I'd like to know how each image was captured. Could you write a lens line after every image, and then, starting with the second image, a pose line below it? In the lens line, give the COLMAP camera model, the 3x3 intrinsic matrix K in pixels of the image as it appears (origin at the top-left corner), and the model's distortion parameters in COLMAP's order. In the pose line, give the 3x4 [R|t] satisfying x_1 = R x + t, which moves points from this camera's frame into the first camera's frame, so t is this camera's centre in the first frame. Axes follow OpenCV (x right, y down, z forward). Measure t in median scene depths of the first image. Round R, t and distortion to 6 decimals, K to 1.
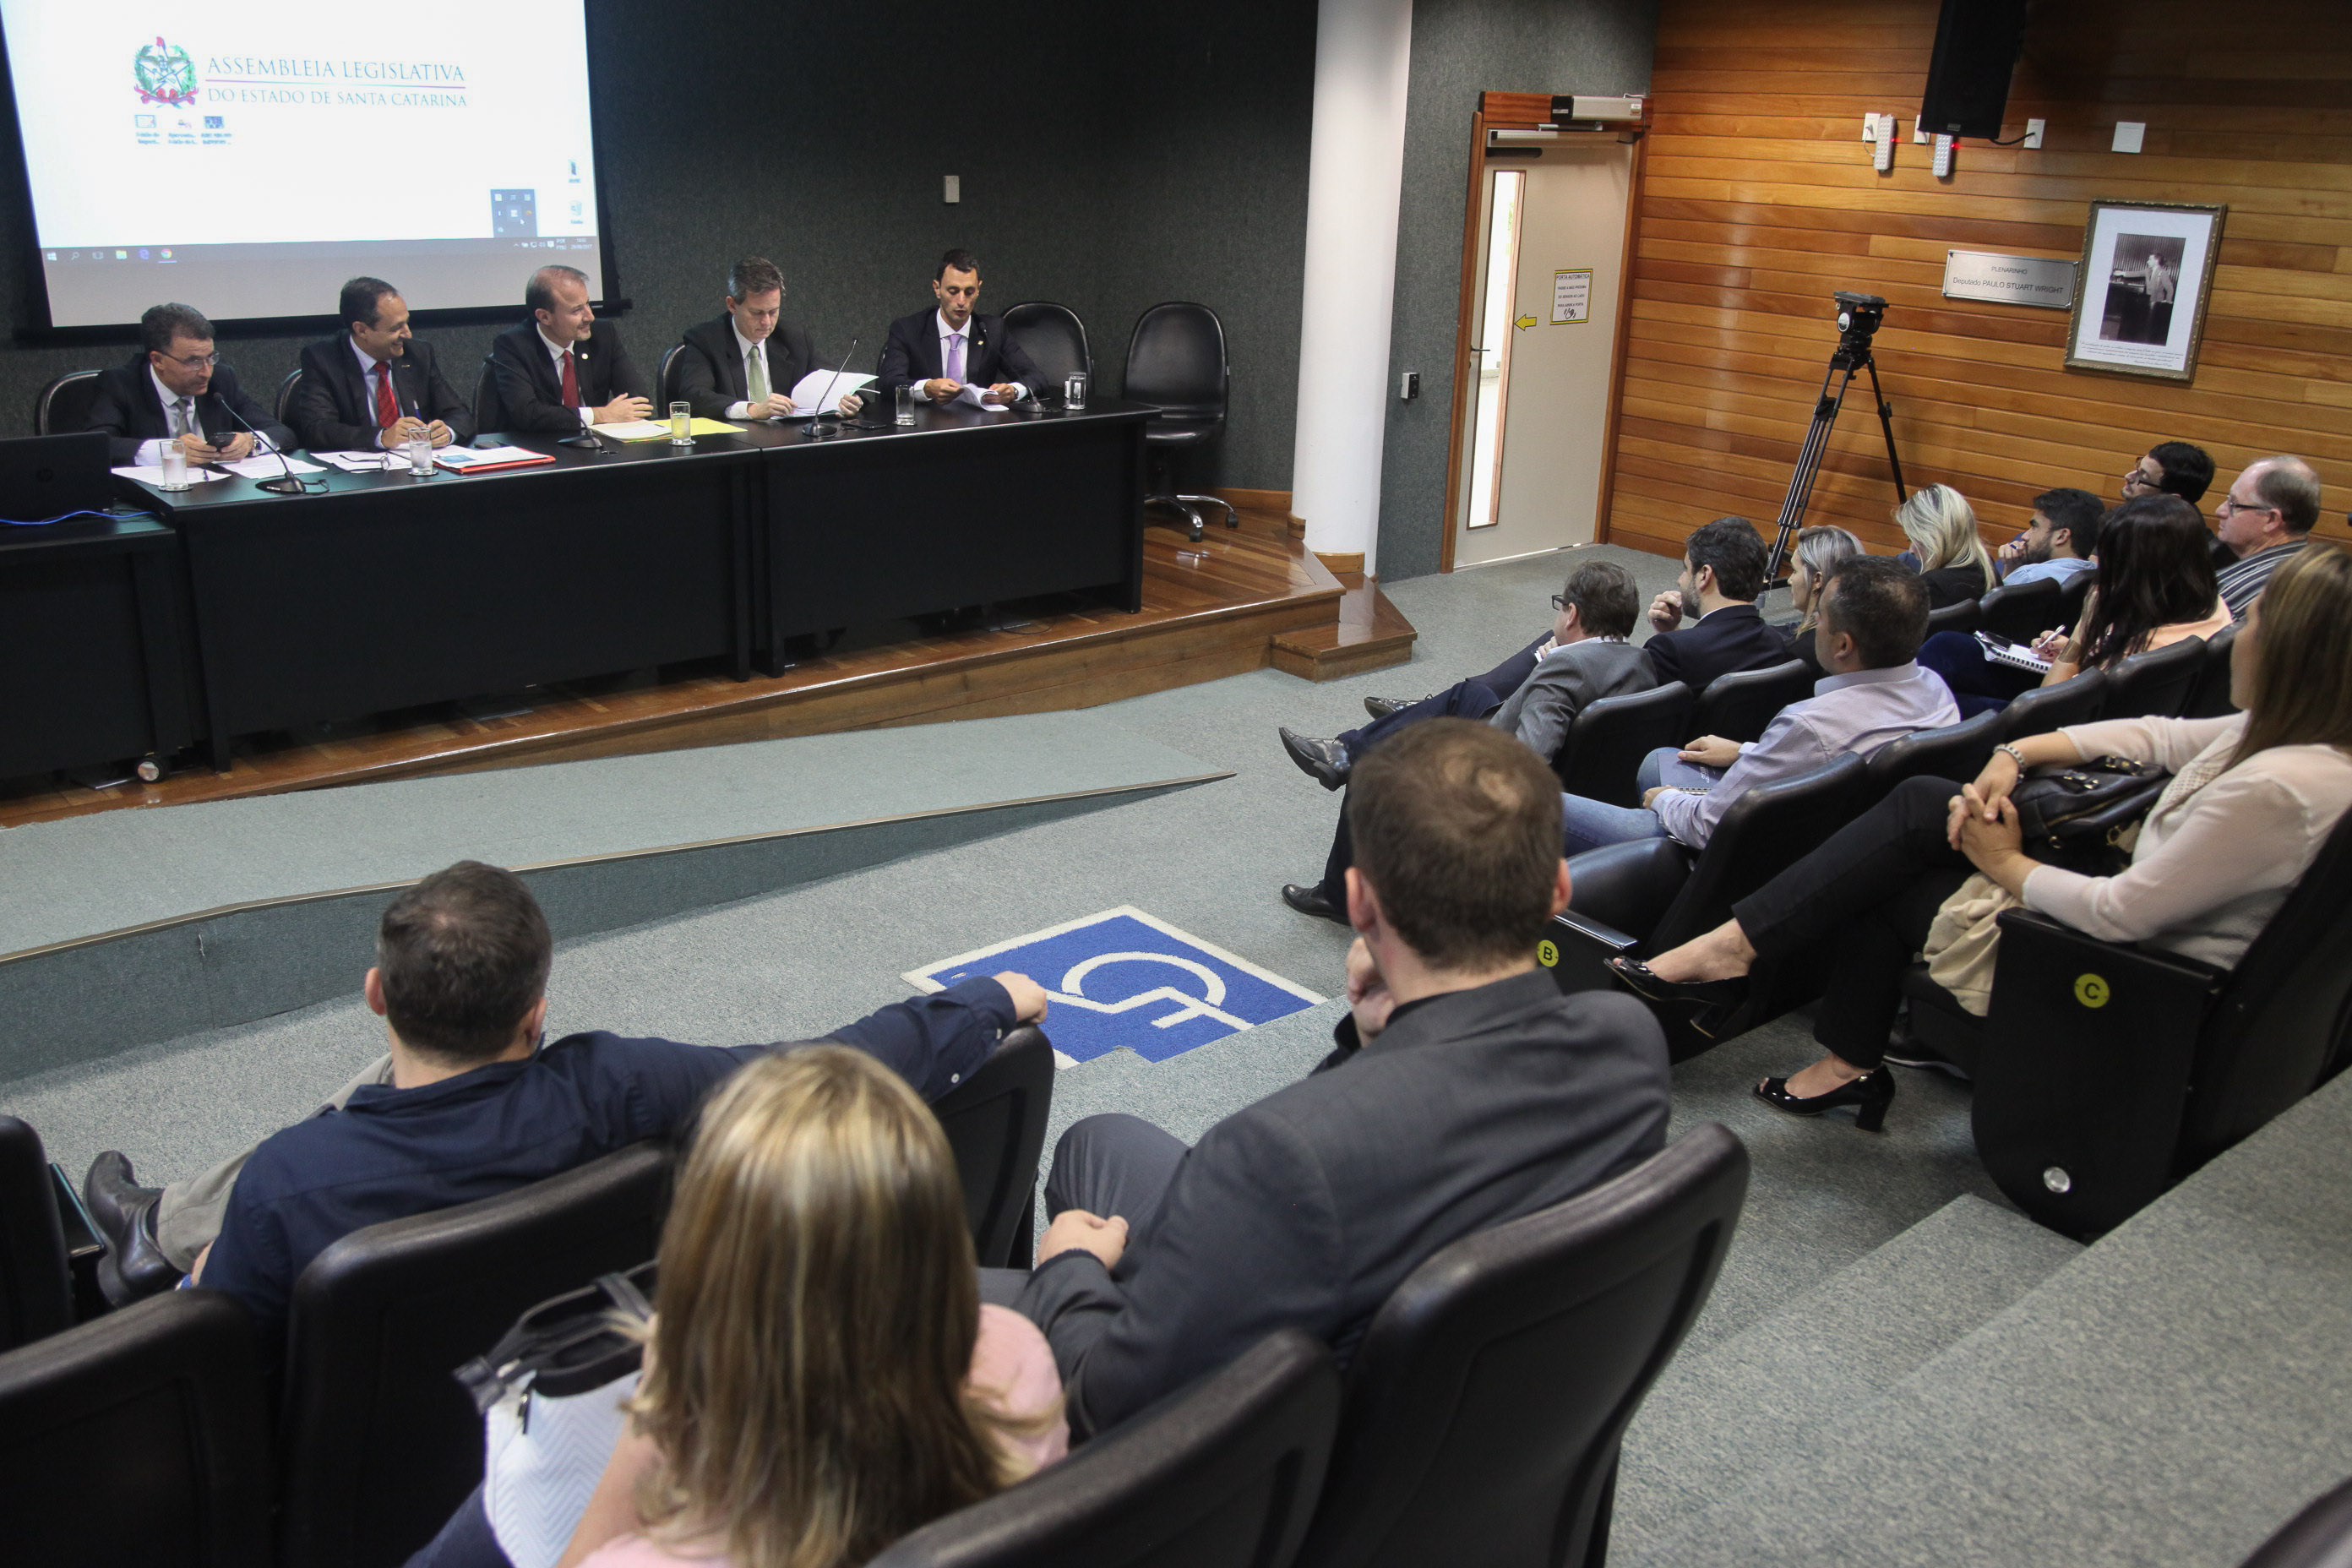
lens RADIAL K [[2041.0, 0, 1176.0], [0, 2041.0, 784.0], [0, 0, 1]] dist [-0.087369, 0.162098]
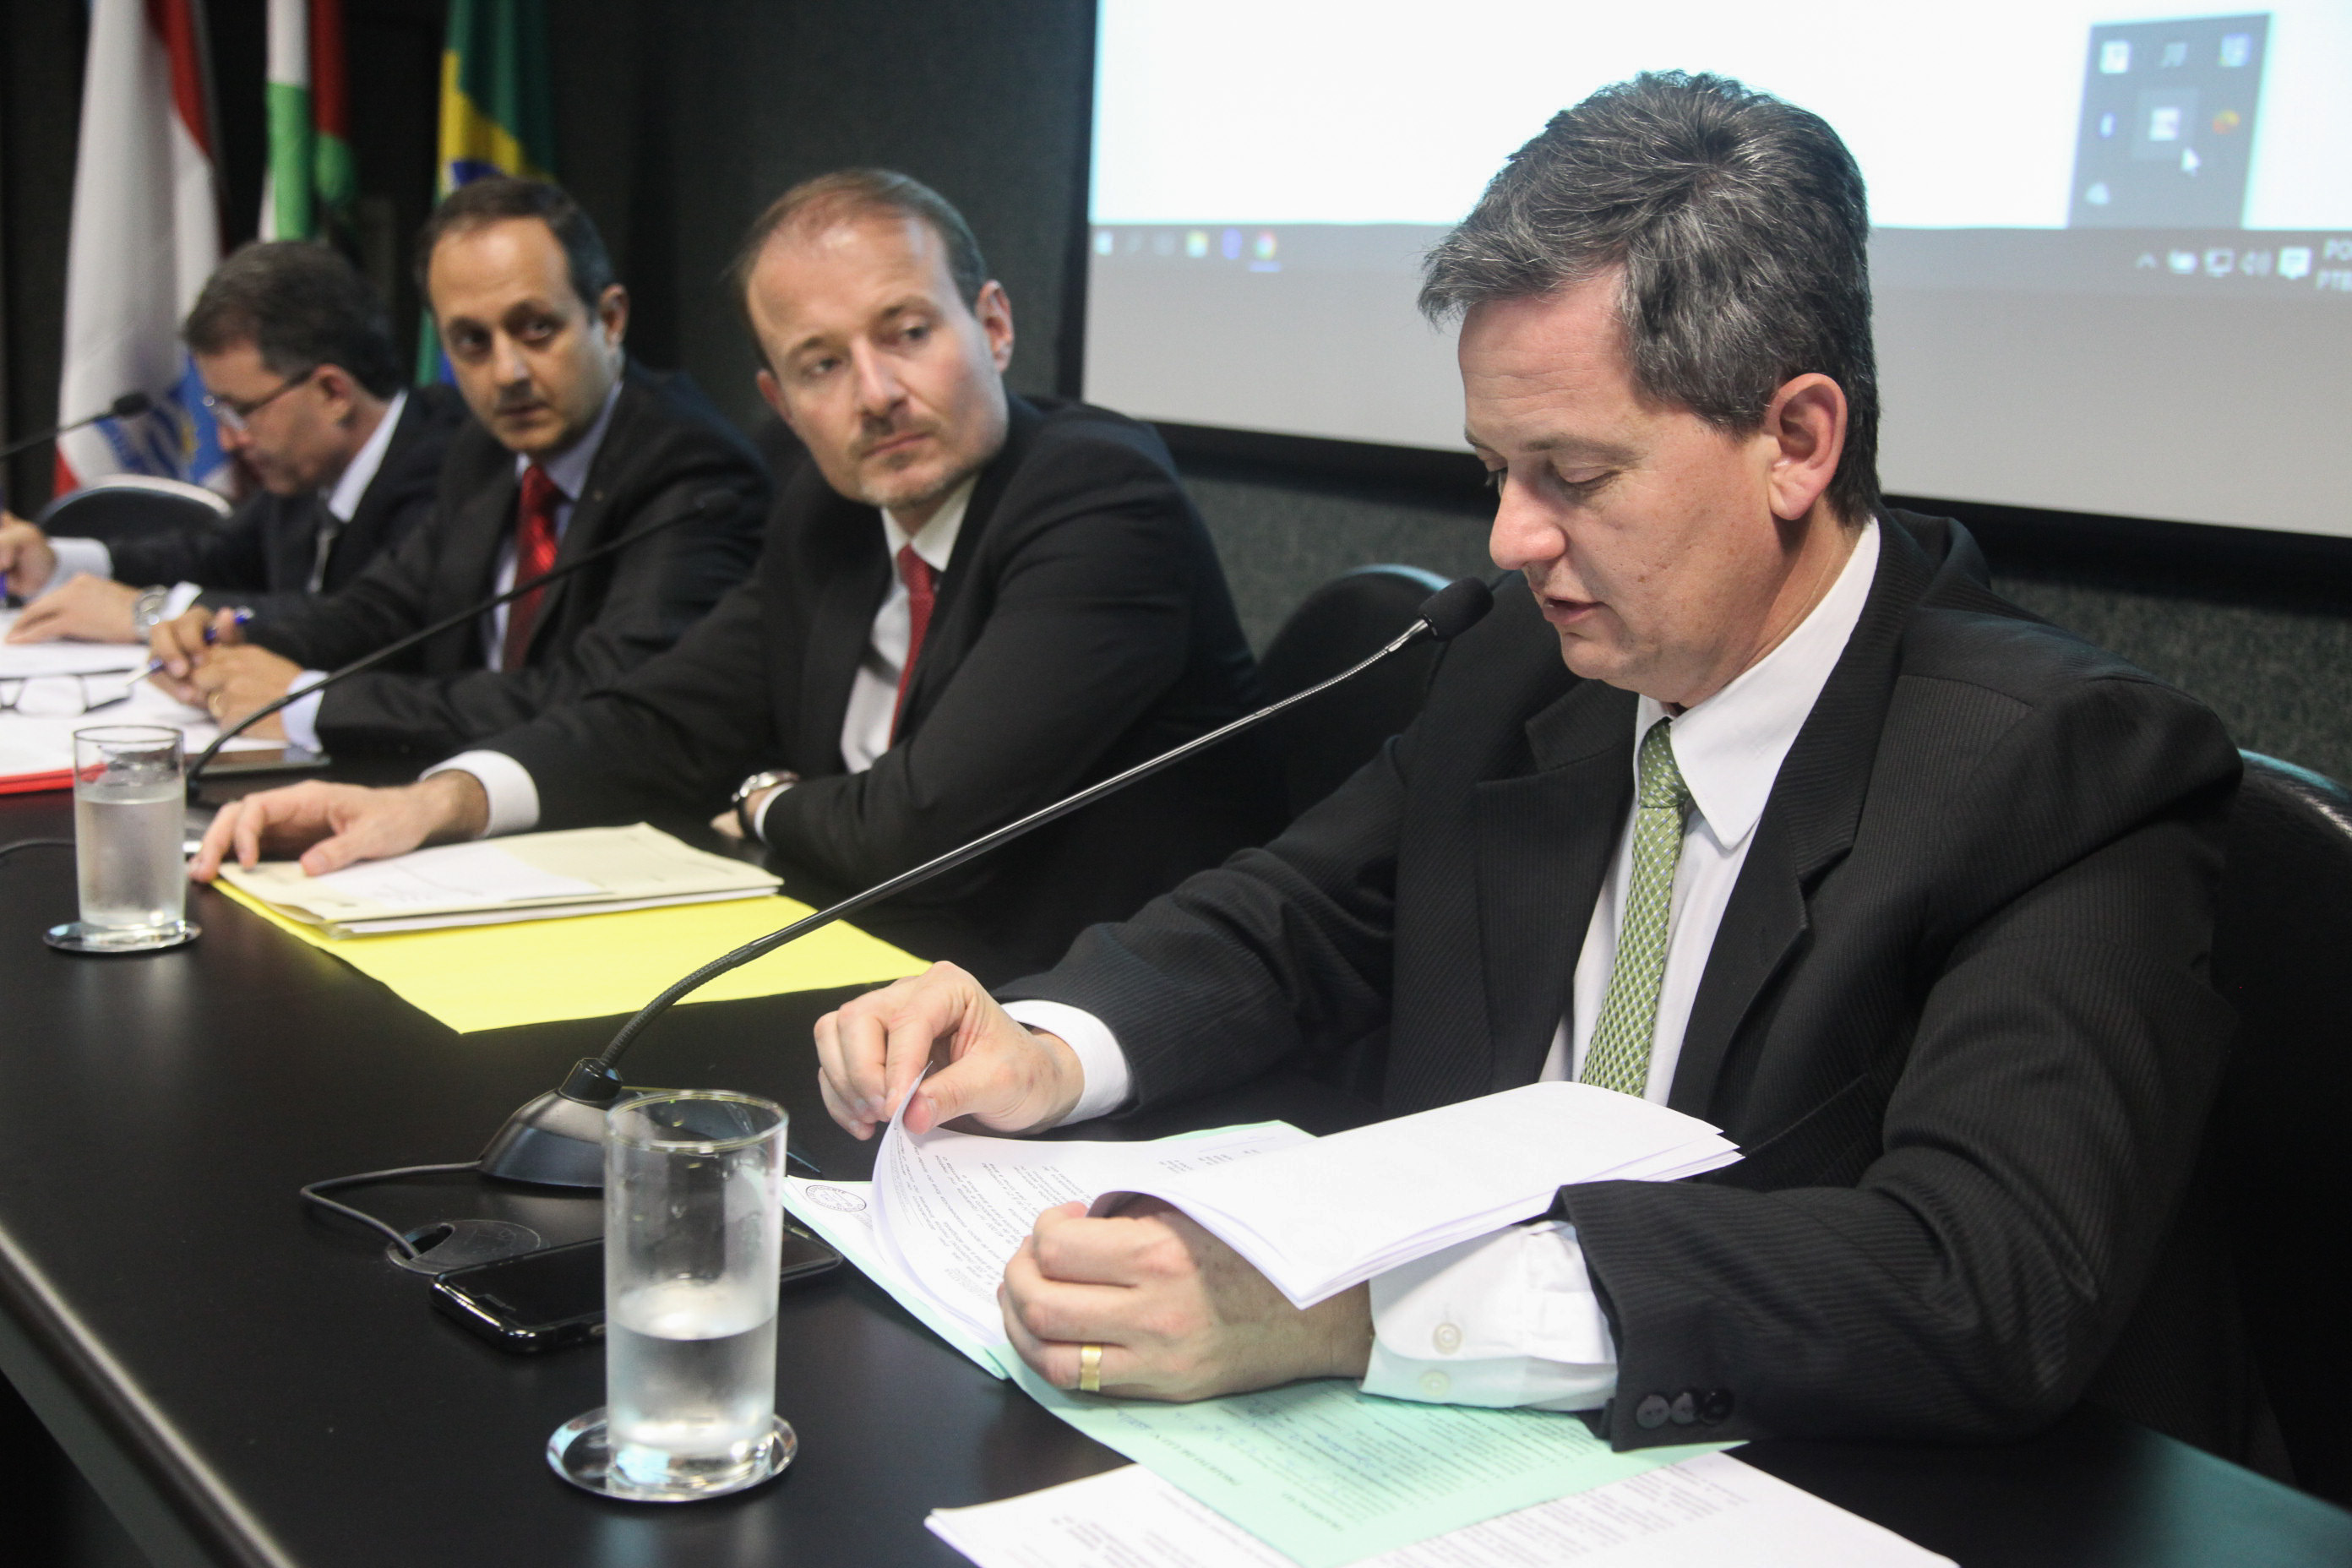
lens RADIAL K [[2898.9, 0, 1165.0], [0, 2898.9, 742.7], [0, 0, 1]] dist [0.173915, 0.033367]
pose [[-0.091088, 0.122395, -0.988293, 0.030703], [-0.364339, 0.919518, 0.147458, -0.247908], [0.926801, 0.373505, -0.039163, 1.023519]]
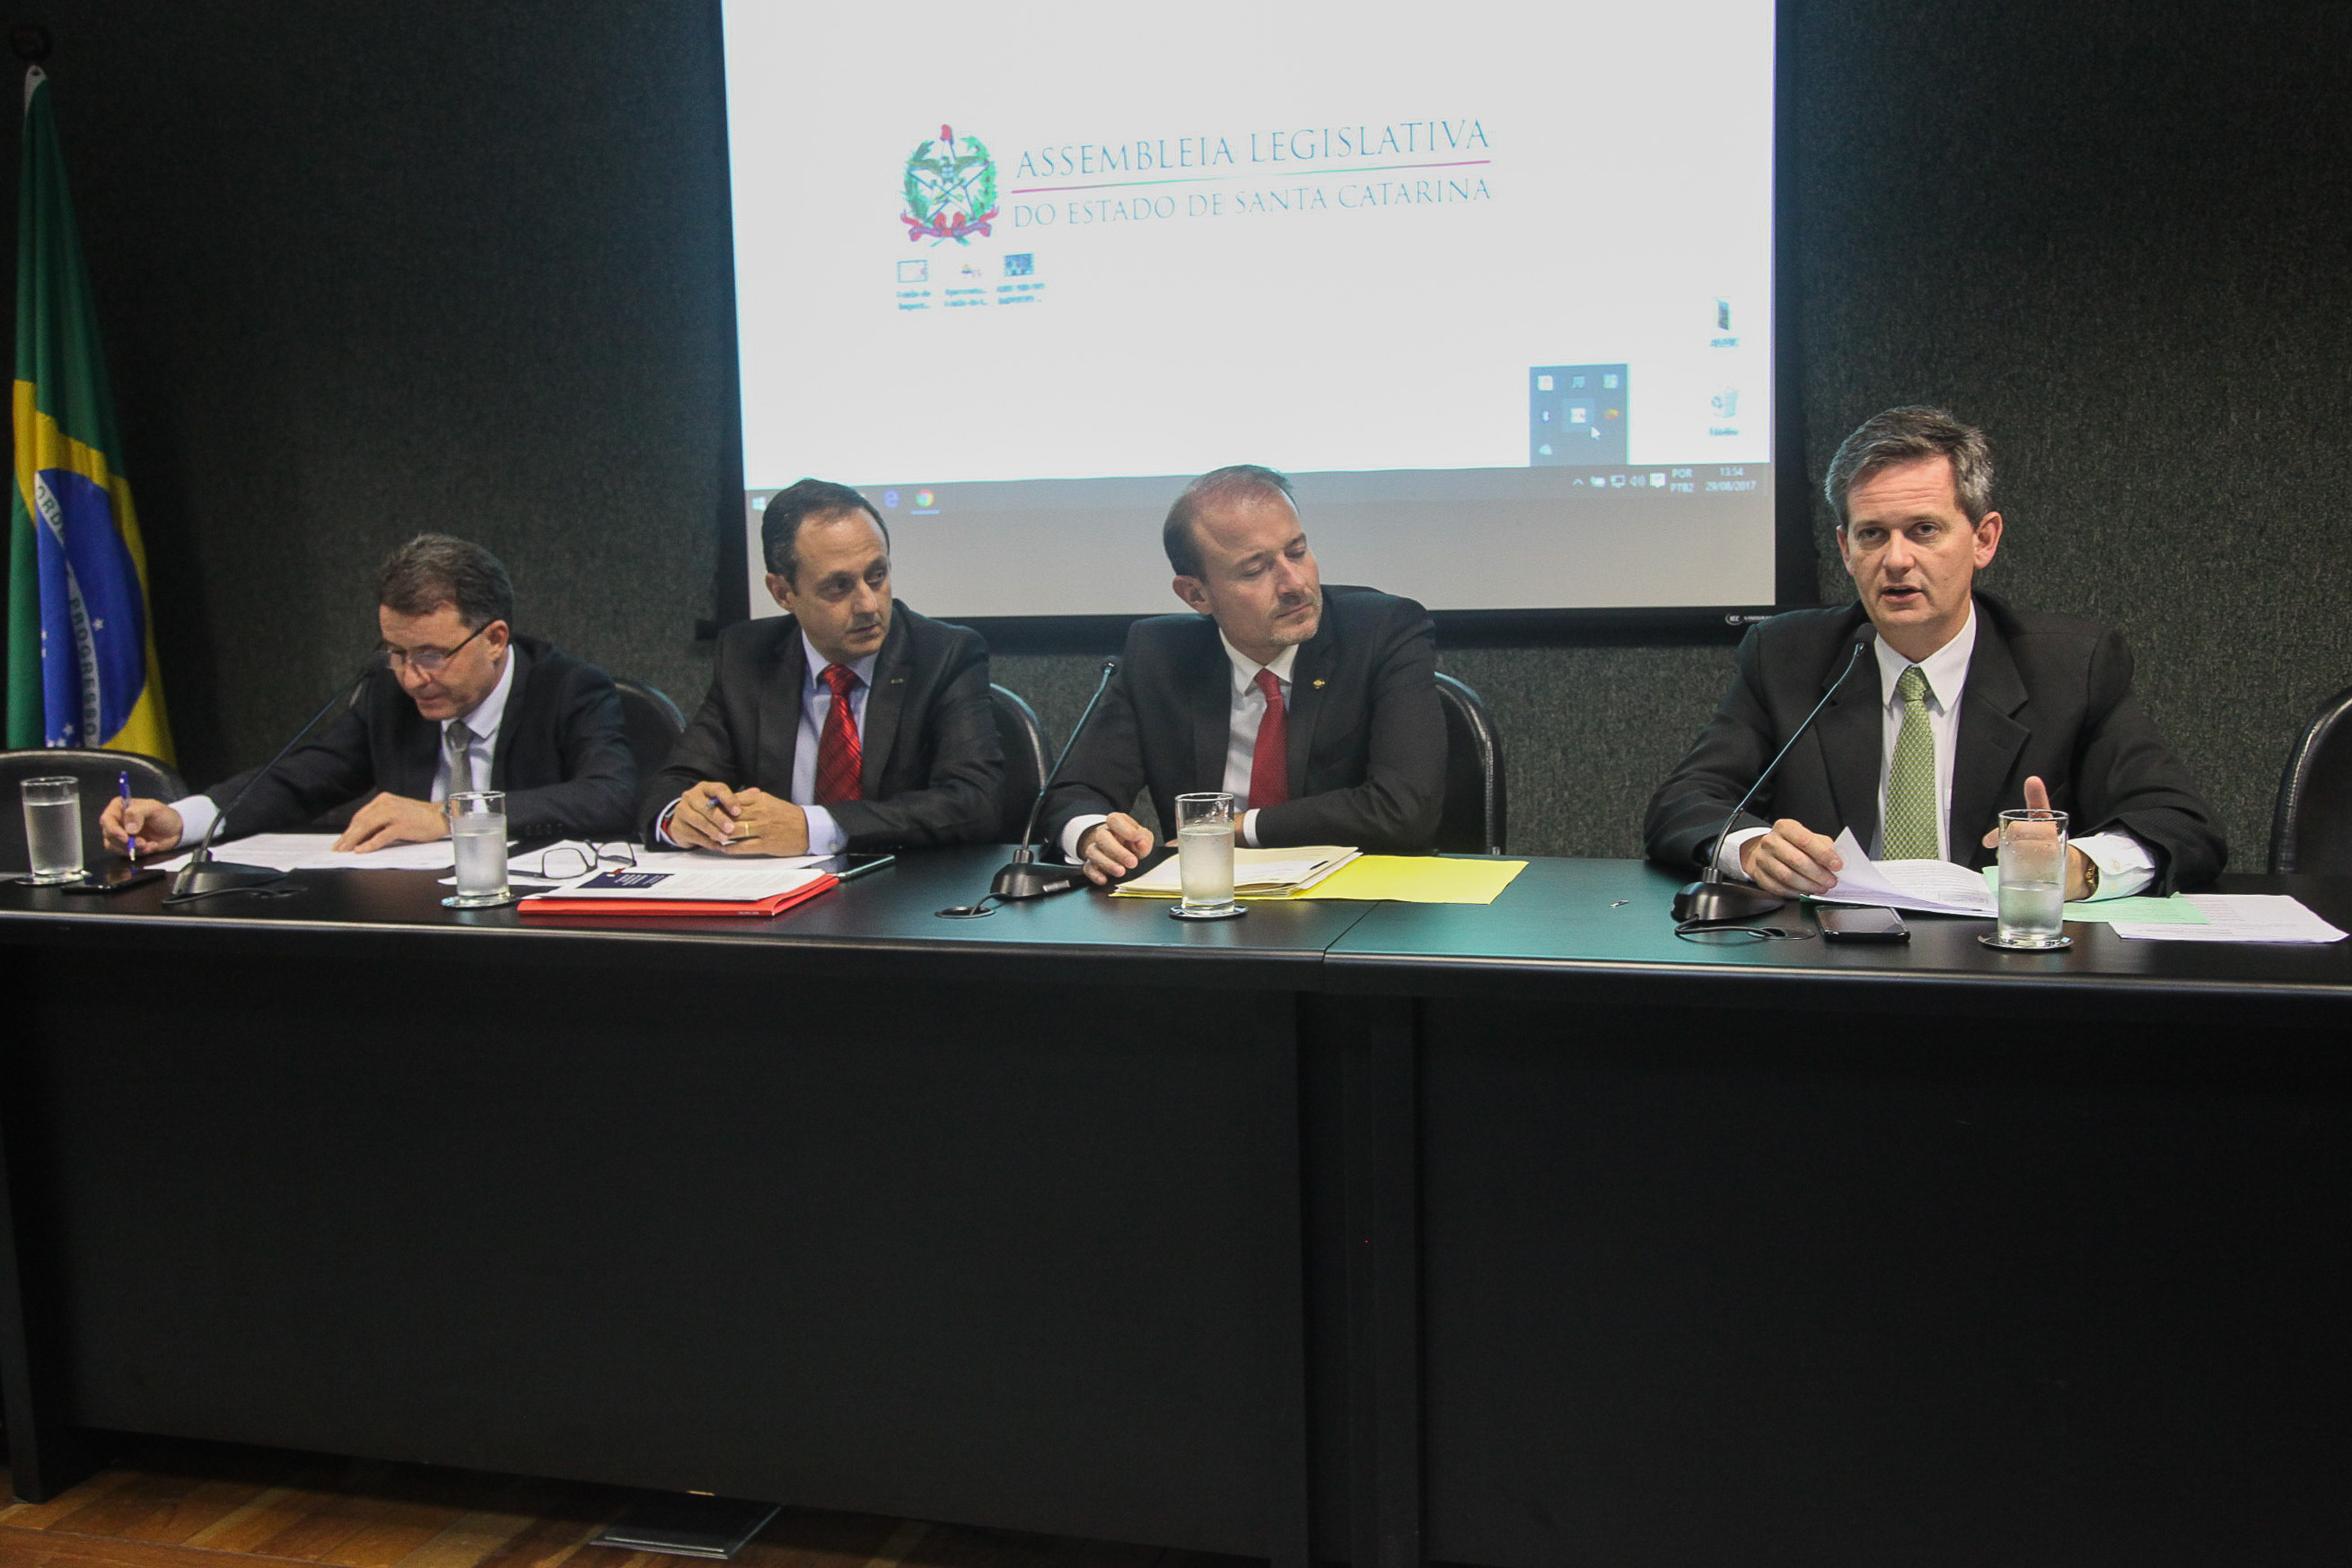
lens RADIAL K [[2235.8, 0, 1272.9], [0, 2235.8, 792.9], [0, 0, 1]] dist [-0.005919, 0.037053]
pose [[0.553596, 0.058828, -0.830705, 0.075650], [-0.231677, 0.969004, -0.085772, -0.149947], [0.799910, 0.239938, 0.550066, 0.744171]]
